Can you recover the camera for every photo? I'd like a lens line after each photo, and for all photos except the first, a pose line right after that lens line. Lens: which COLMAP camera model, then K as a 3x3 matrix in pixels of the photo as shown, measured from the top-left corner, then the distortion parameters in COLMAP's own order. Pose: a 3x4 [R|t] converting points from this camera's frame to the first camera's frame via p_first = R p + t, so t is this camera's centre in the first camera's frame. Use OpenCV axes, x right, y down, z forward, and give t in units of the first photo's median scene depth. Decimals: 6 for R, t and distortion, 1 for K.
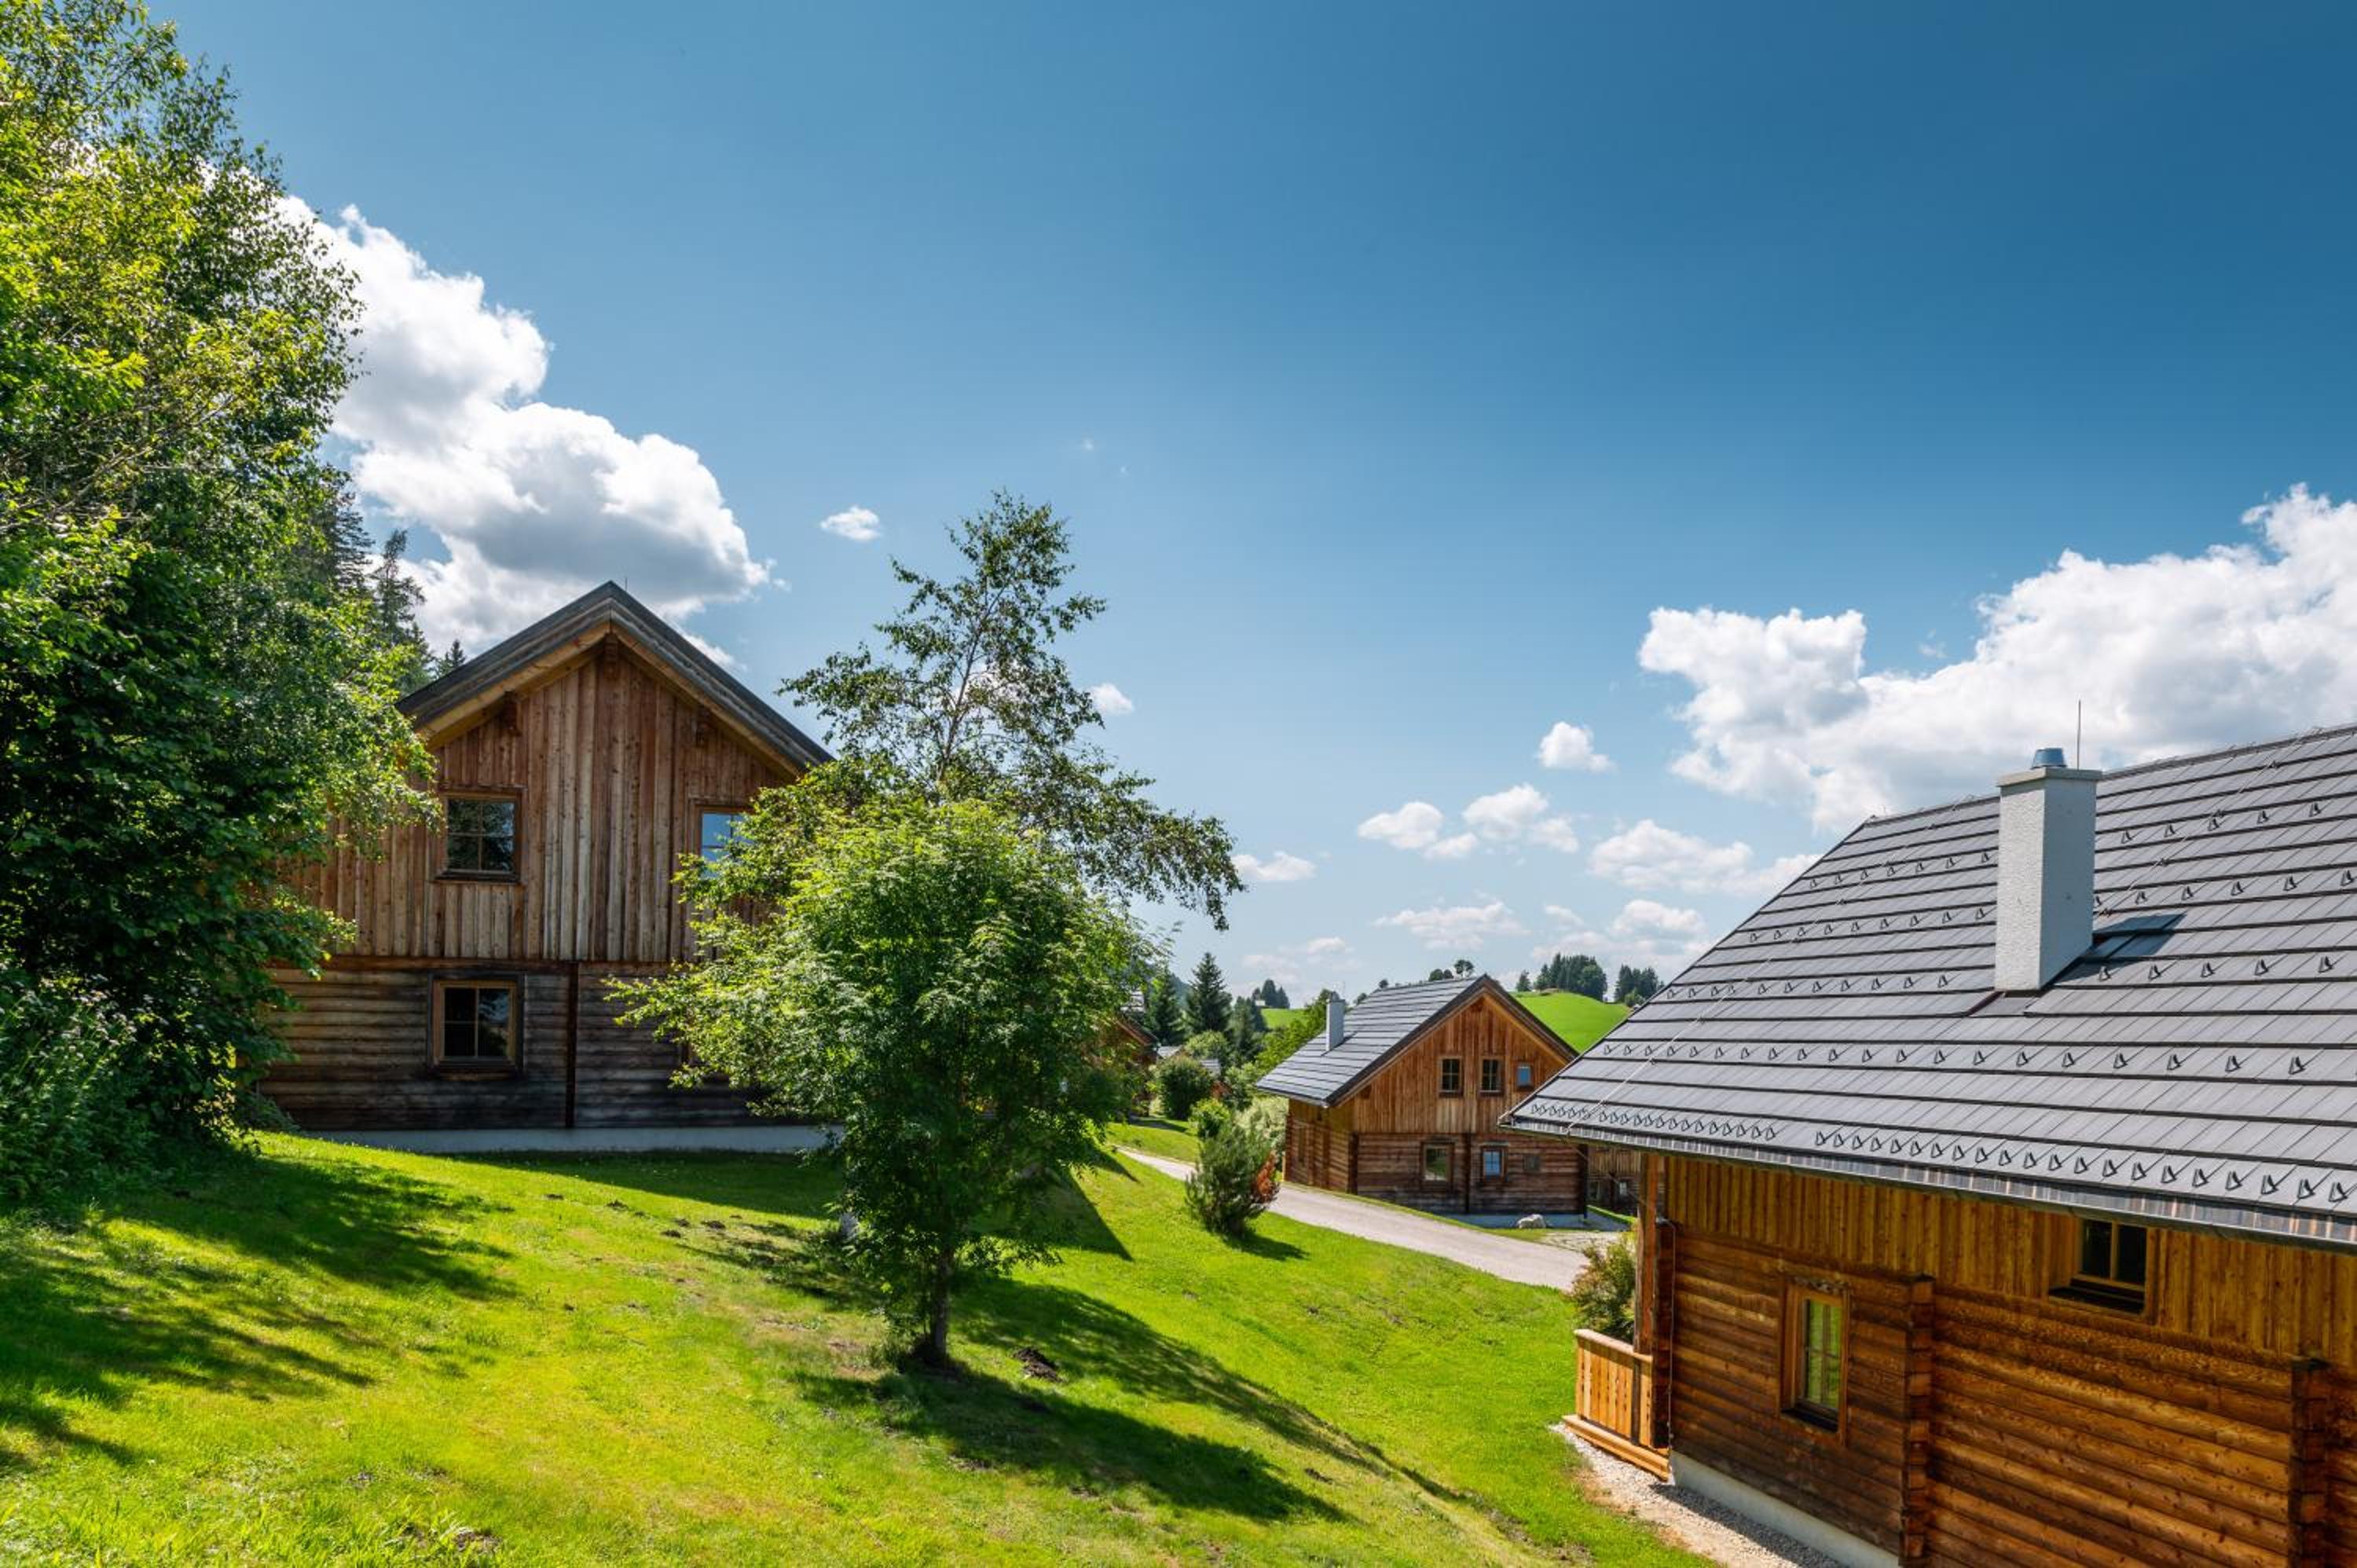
lens RADIAL K [[3159.9, 0, 1179.3], [0, 3159.9, 791.6], [0, 0, 1]] dist [-0.026064, 0.018648]
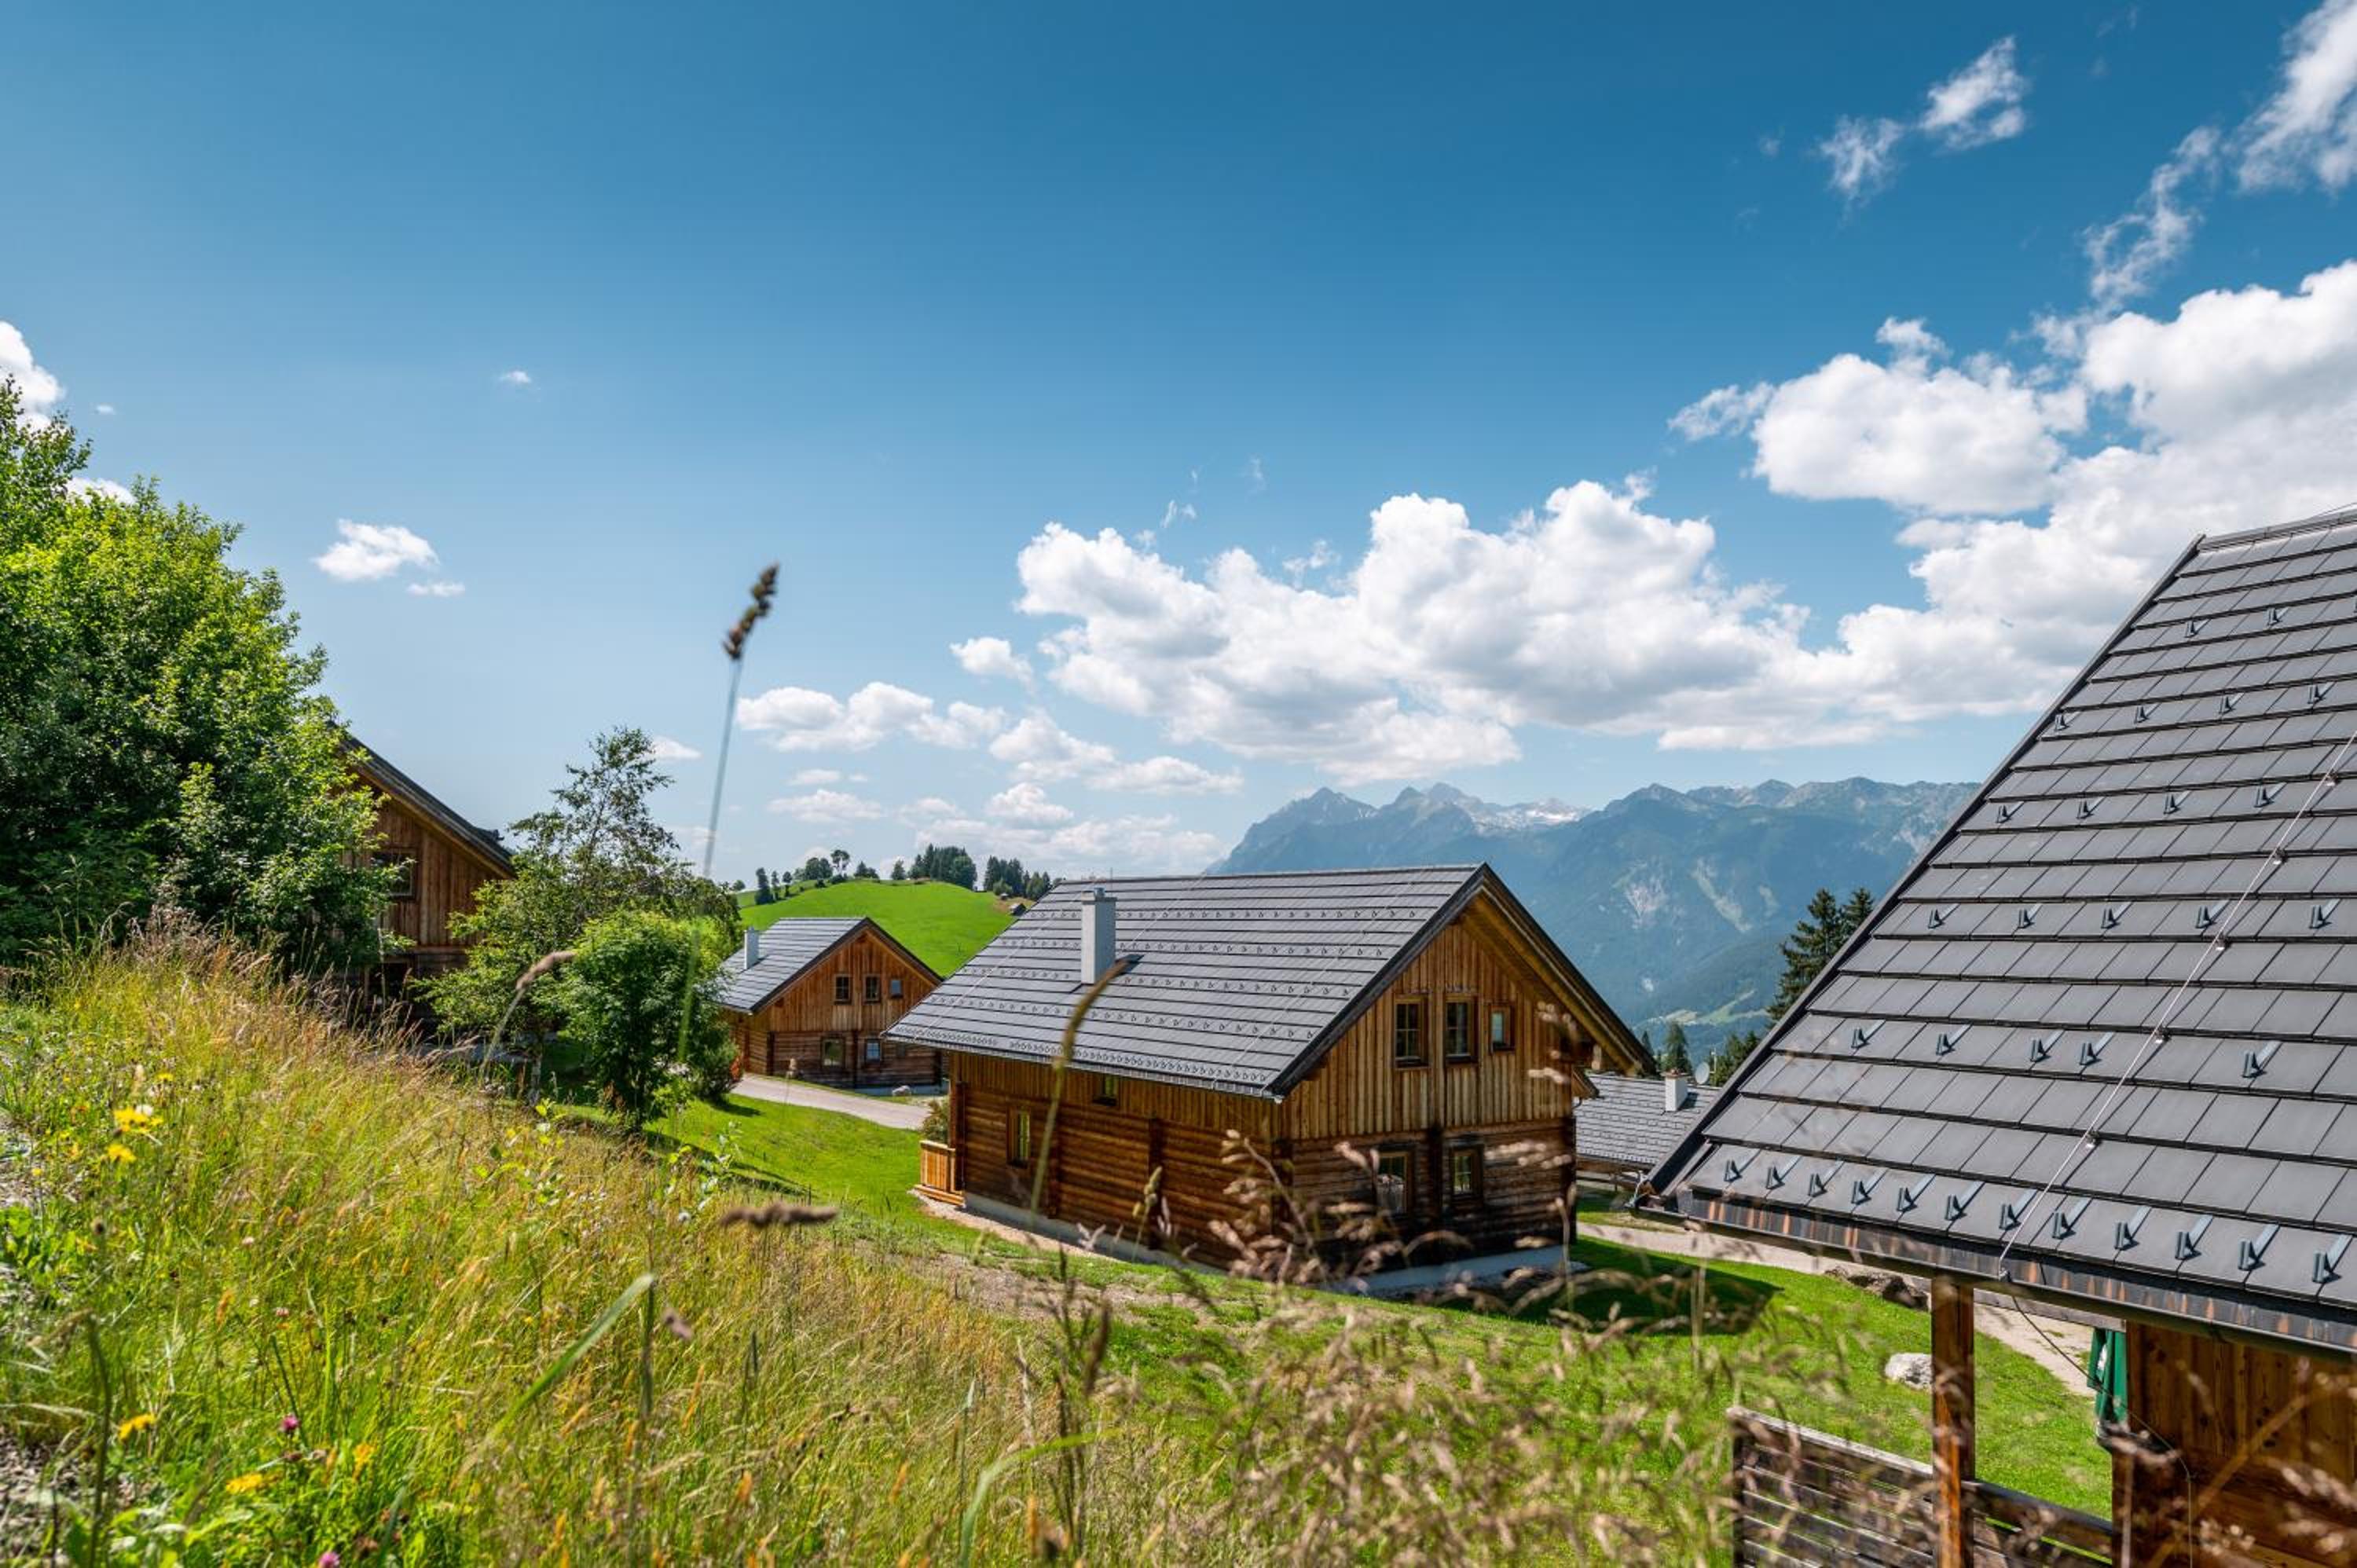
lens RADIAL K [[3000.1, 0, 1286.0], [0, 3000.1, 784.1], [0, 0, 1]] dist [0.018954, 0.019966]
pose [[0.971869, -0.014710, 0.235063, -0.058134], [0.007348, 0.999455, 0.032167, -0.071544], [-0.235408, -0.029535, 0.971448, -0.564698]]
